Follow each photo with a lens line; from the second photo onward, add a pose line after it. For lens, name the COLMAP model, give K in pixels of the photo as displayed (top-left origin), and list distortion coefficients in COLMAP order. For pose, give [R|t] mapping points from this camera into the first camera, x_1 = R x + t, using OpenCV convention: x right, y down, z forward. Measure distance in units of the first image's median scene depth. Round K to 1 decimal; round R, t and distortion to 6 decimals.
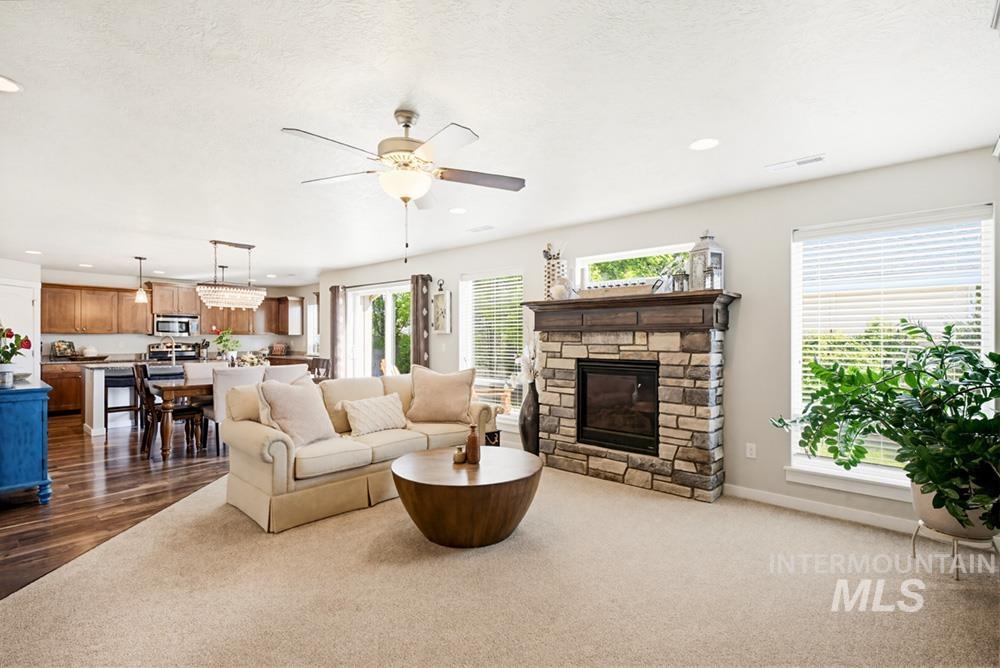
lens RADIAL K [[464.9, 0, 501.6], [0, 464.9, 337.8], [0, 0, 1]] dist [0.000739, 0.000529]
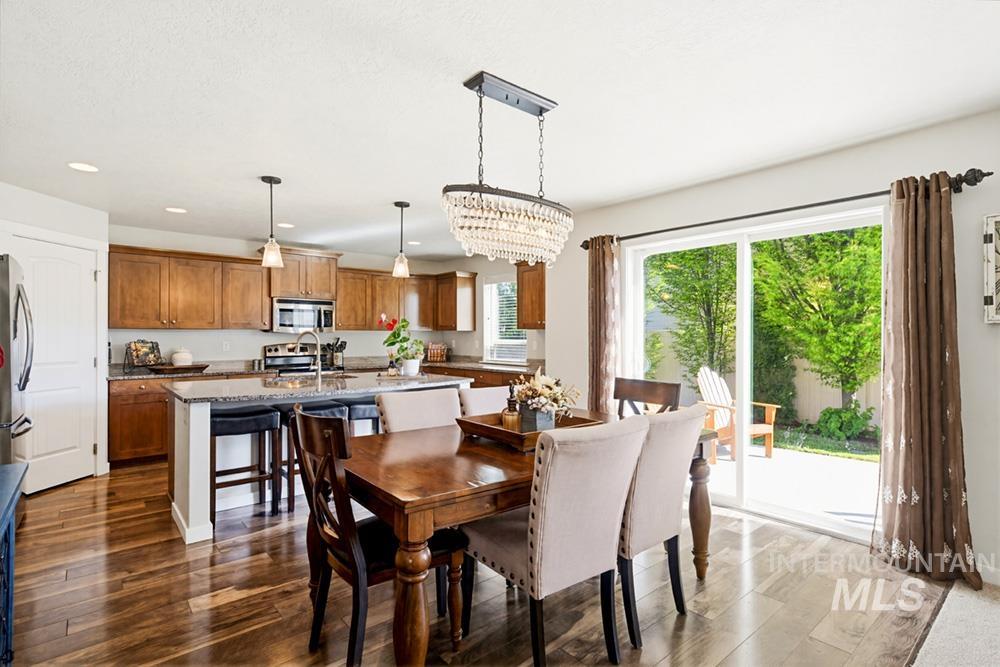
lens RADIAL K [[488.8, 0, 500.0], [0, 488.8, 333.5], [0, 0, 1]] dist [0.000917, 0.000298]
pose [[0.989602, -0.001390, -0.143826, -0.470832], [0.000916, 0.999994, -0.003360, 0.000082], [0.143830, 0.003193, 0.989597, 0.527300]]
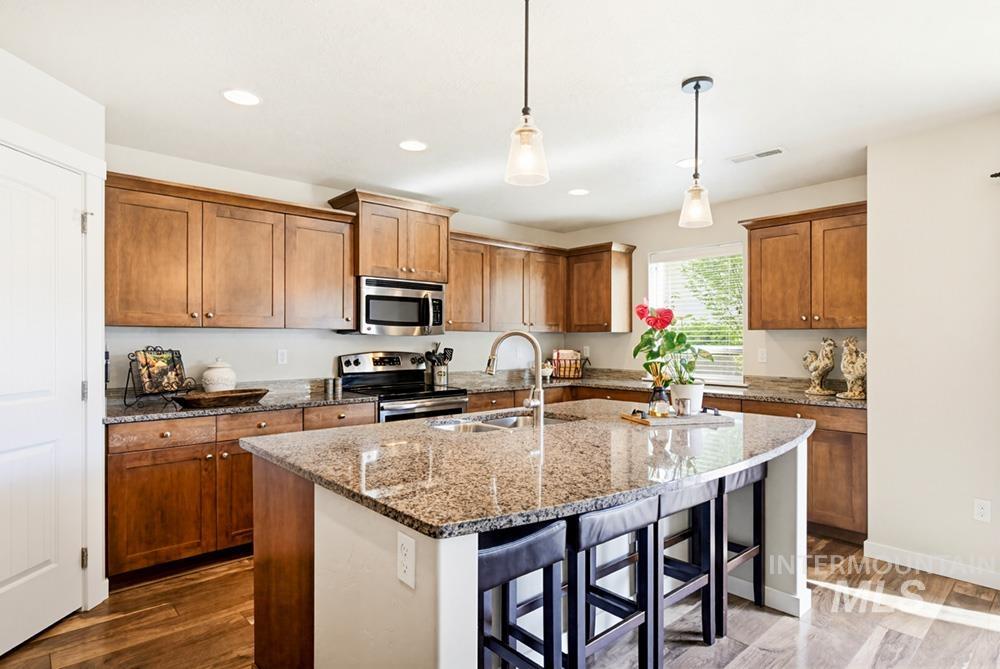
lens RADIAL K [[549.4, 0, 496.0], [0, 549.4, 331.6], [0, 0, 1]] dist [-0.005071, -0.000699]
pose [[0.993100, 0.000496, -0.117270, -0.788934], [-0.001811, 0.999937, -0.011109, -0.001631], [0.117257, 0.011245, 0.993038, 0.764005]]
